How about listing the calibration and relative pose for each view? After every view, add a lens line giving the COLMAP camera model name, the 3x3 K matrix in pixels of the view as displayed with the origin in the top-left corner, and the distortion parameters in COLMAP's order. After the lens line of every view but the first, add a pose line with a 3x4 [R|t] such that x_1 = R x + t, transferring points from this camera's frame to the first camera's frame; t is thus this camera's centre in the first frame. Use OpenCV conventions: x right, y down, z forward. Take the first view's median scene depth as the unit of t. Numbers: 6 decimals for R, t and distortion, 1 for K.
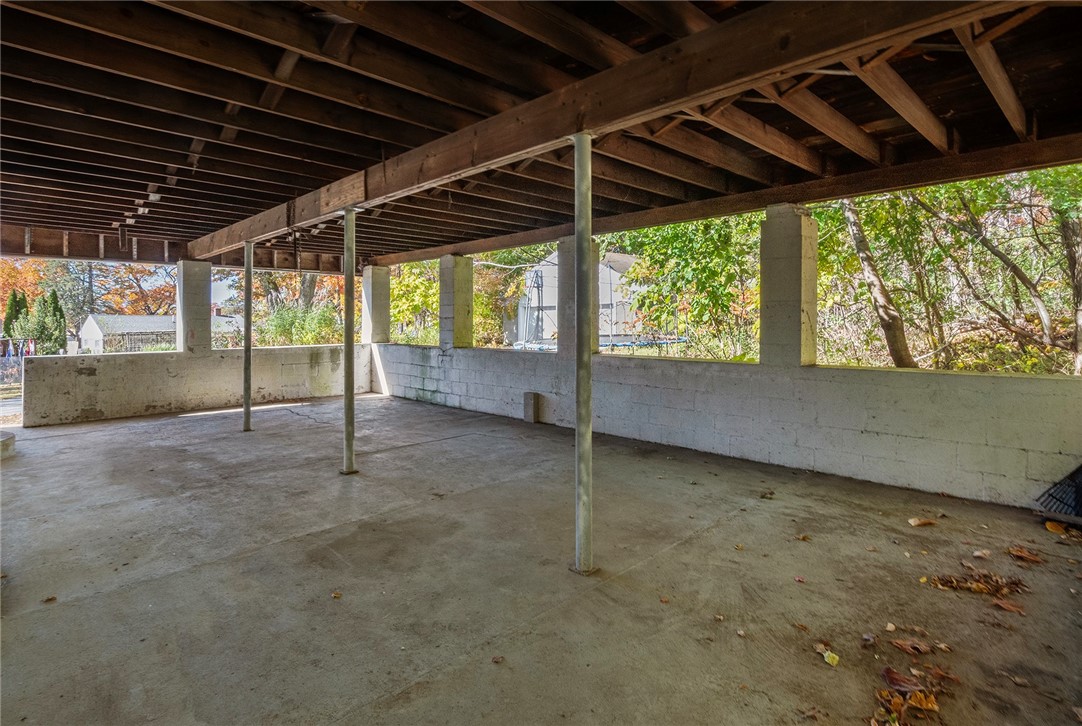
lens RADIAL K [[558.0, 0, 541.5], [0, 558.0, 357.9], [0, 0, 1]] dist [0.001720, -0.006543]
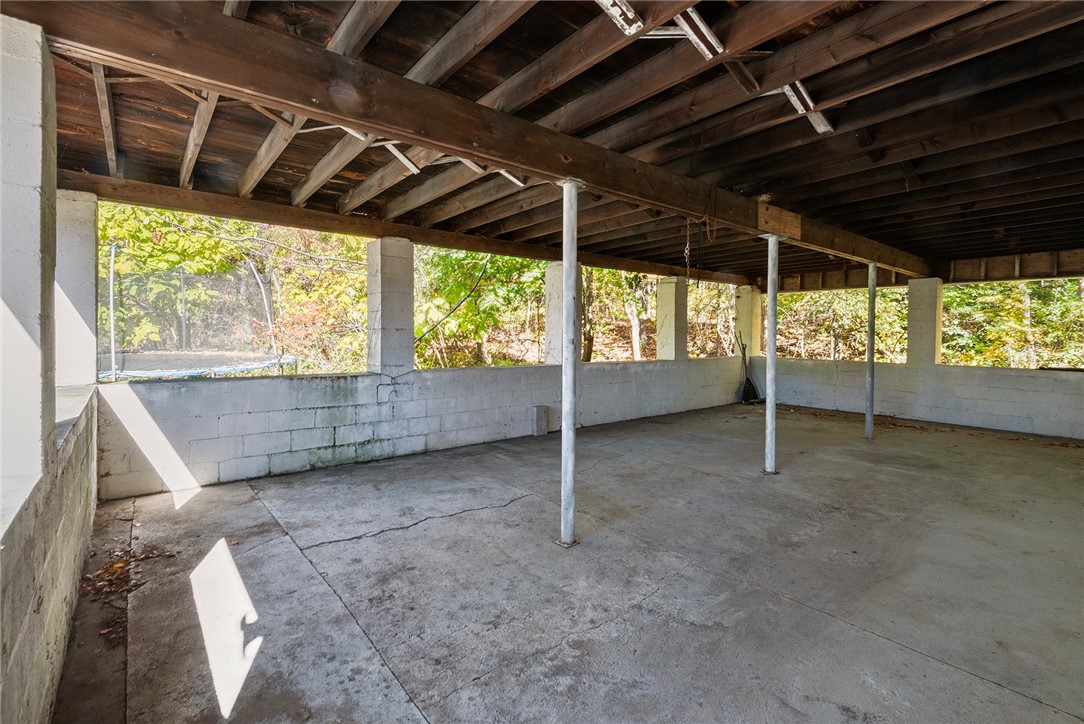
lens RADIAL K [[502.3, 0, 541.1], [0, 502.3, 354.3], [0, 0, 1]] dist [0.001995, 0.000069]
pose [[0.092481, -0.029471, 0.995278, -1.106820], [0.061675, 0.997812, 0.023816, -0.064378], [-0.993803, 0.059181, 0.094096, 1.067873]]
